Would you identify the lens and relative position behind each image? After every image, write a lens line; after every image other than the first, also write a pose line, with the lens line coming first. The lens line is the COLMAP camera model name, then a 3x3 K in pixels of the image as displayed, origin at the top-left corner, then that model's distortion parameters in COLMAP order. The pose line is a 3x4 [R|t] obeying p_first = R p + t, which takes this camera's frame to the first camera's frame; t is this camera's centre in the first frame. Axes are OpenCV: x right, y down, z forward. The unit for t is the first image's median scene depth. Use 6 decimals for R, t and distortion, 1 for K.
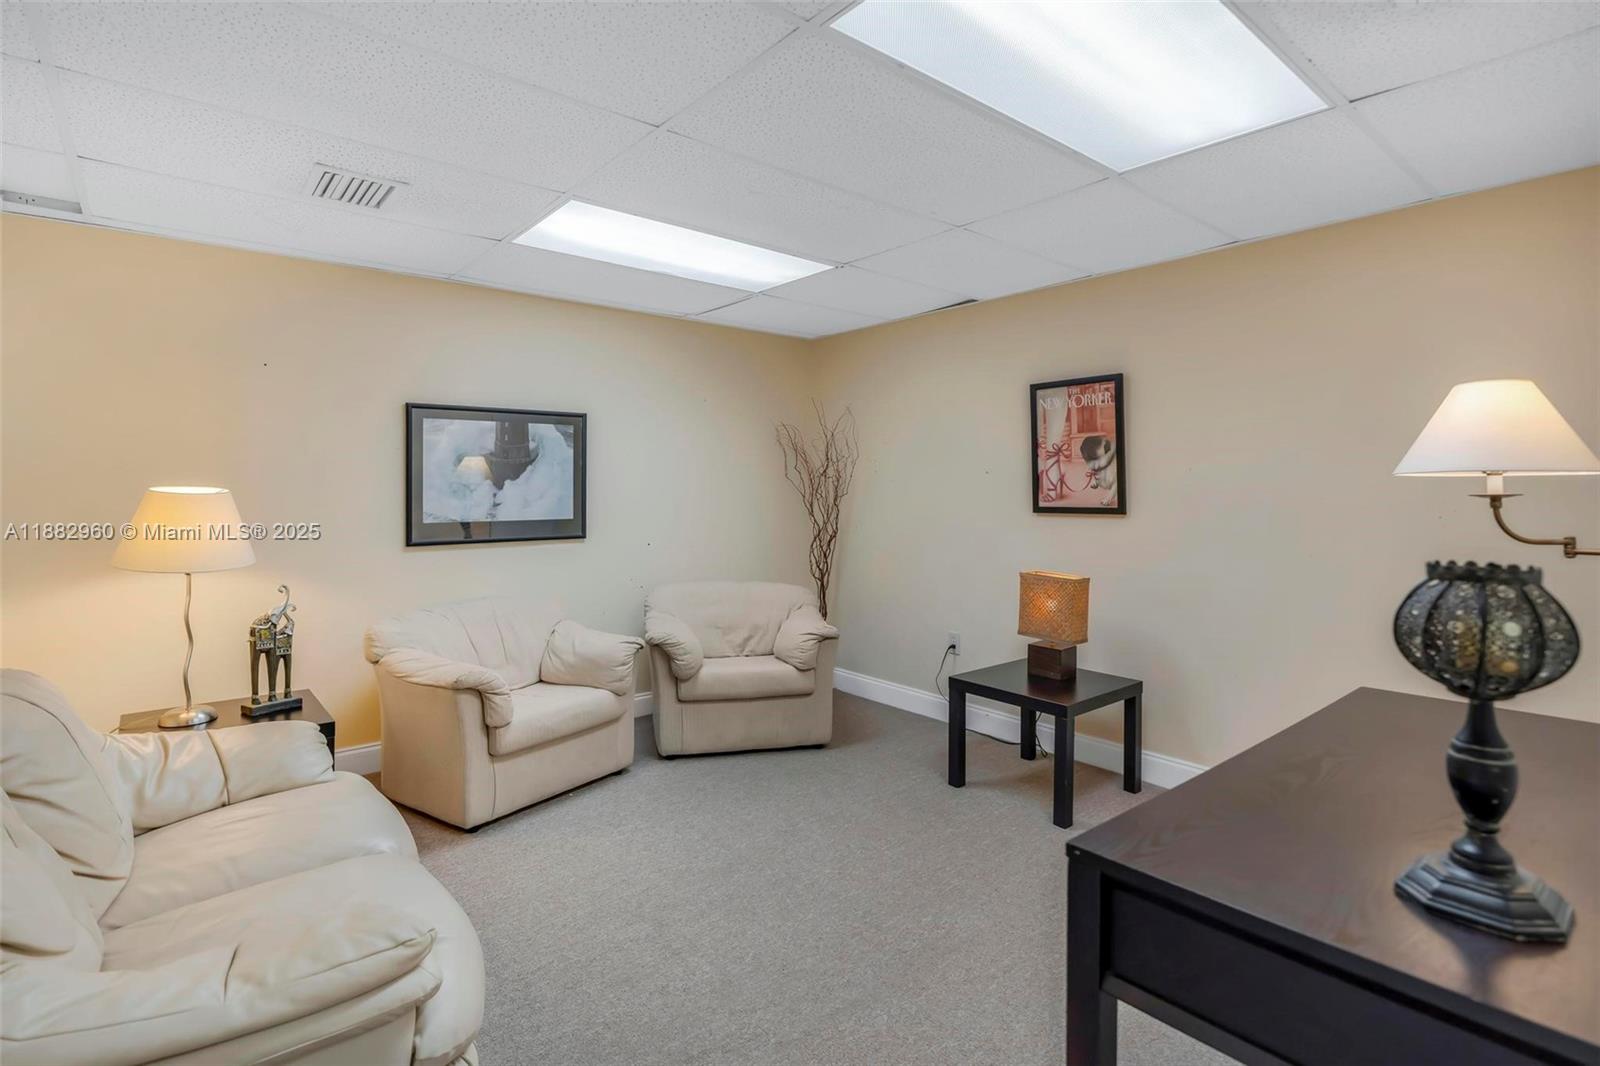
lens RADIAL K [[764.8, 0, 793.4], [0, 764.8, 491.3], [0, 0, 1]] dist [-0.015771, 0.003675]
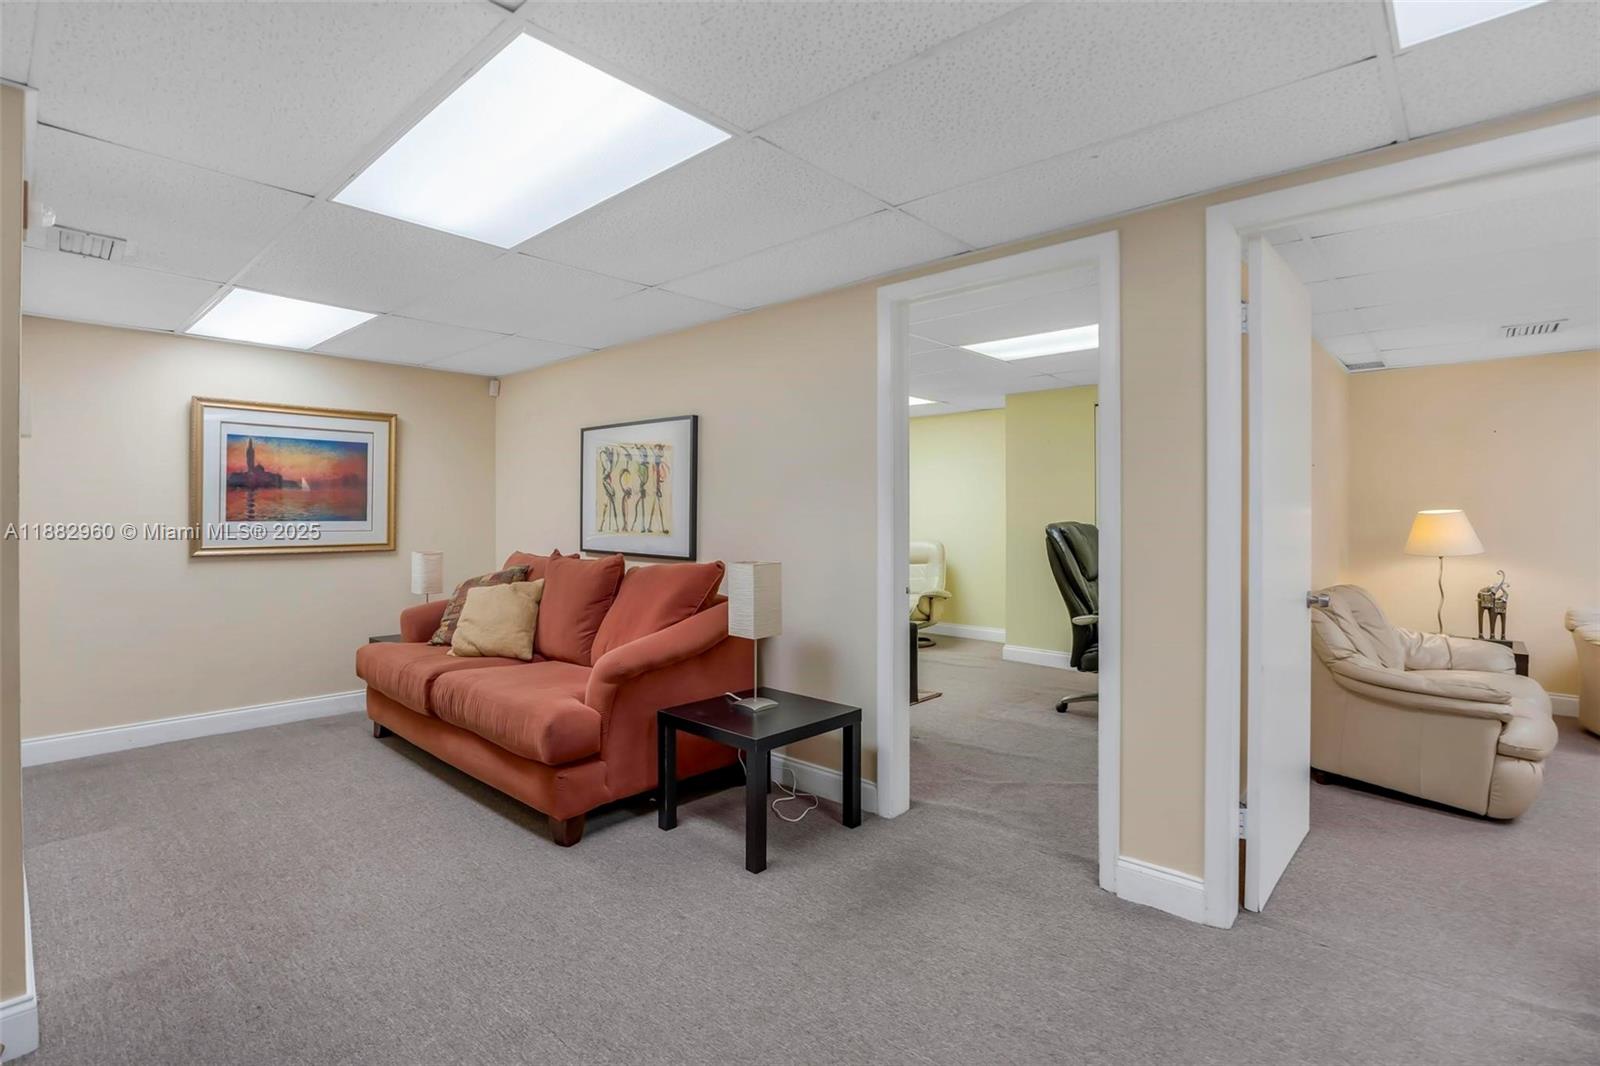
lens RADIAL K [[764.8, 0, 816.8], [0, 764.8, 504.0], [0, 0, 1]] dist [-0.015771, 0.003675]
pose [[0.154146, -0.015580, -0.987925, 0.550206], [-0.006006, 0.999842, -0.016705, 0.014762], [0.988030, 0.008508, 0.154029, -0.541574]]
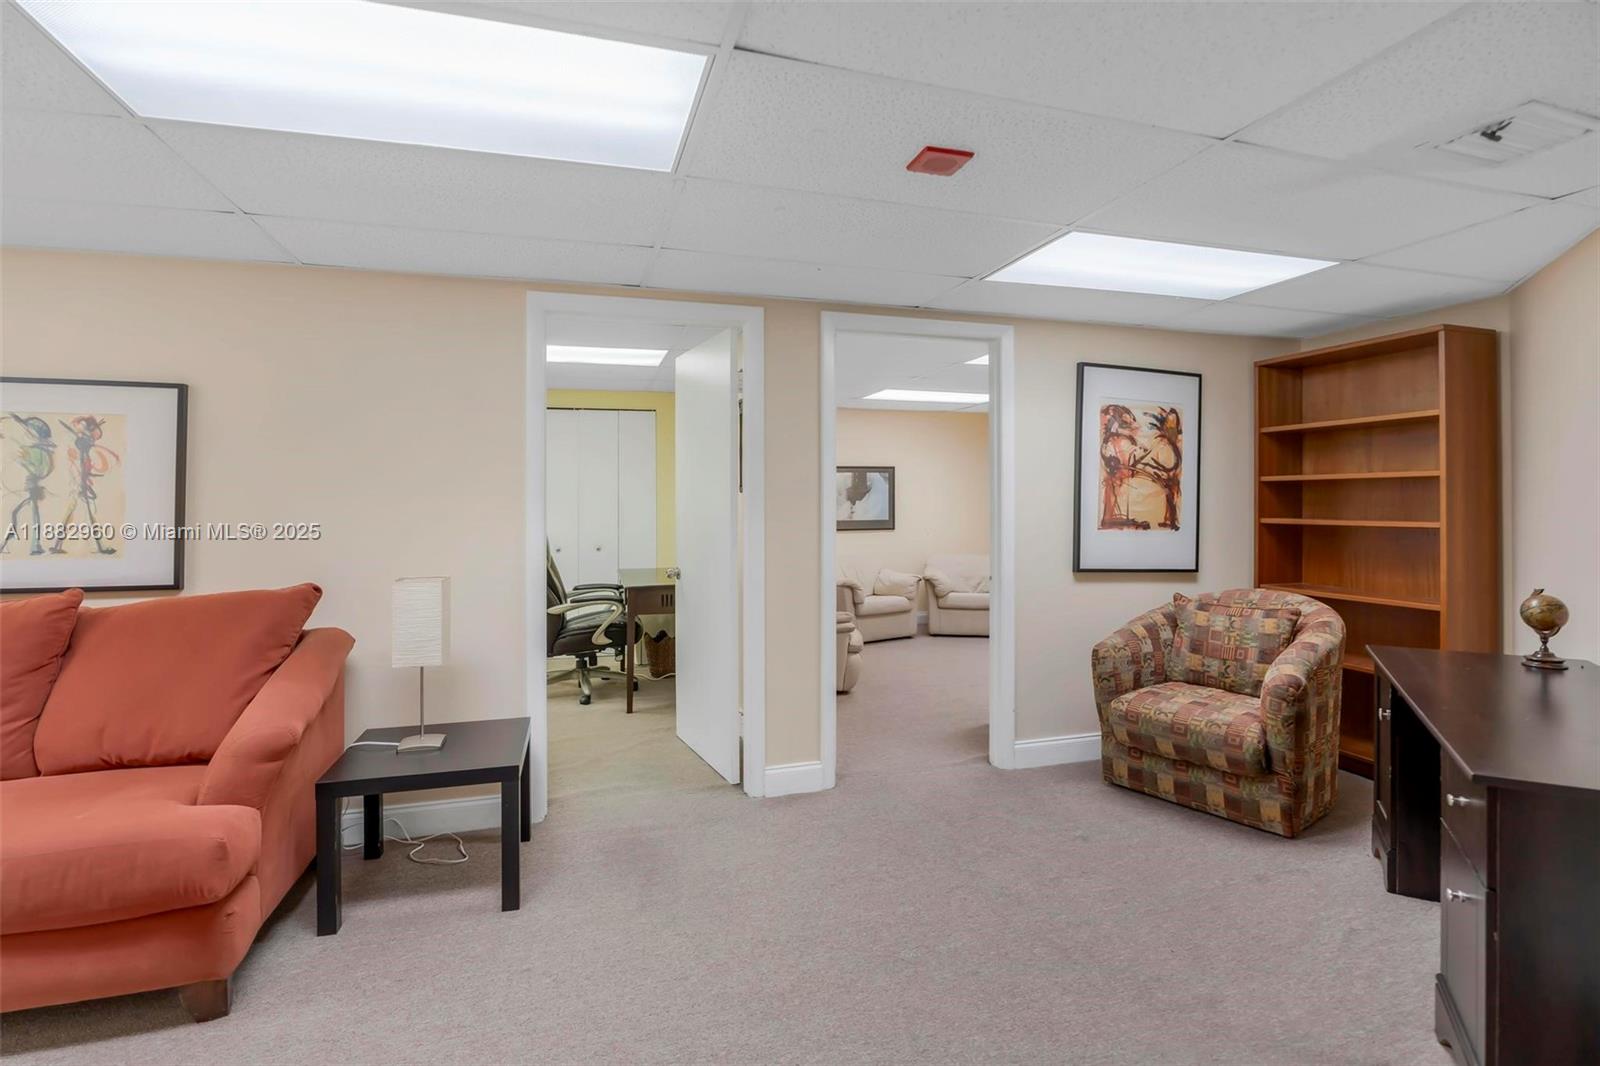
lens RADIAL K [[764.8, 0, 800.9], [0, 764.8, 490.6], [0, 0, 1]] dist [-0.015771, 0.003675]
pose [[0.922234, -0.013686, -0.386390, 0.305033], [0.006702, 0.999789, -0.019415, -0.003316], [0.386574, 0.015315, 0.922131, -1.039025]]
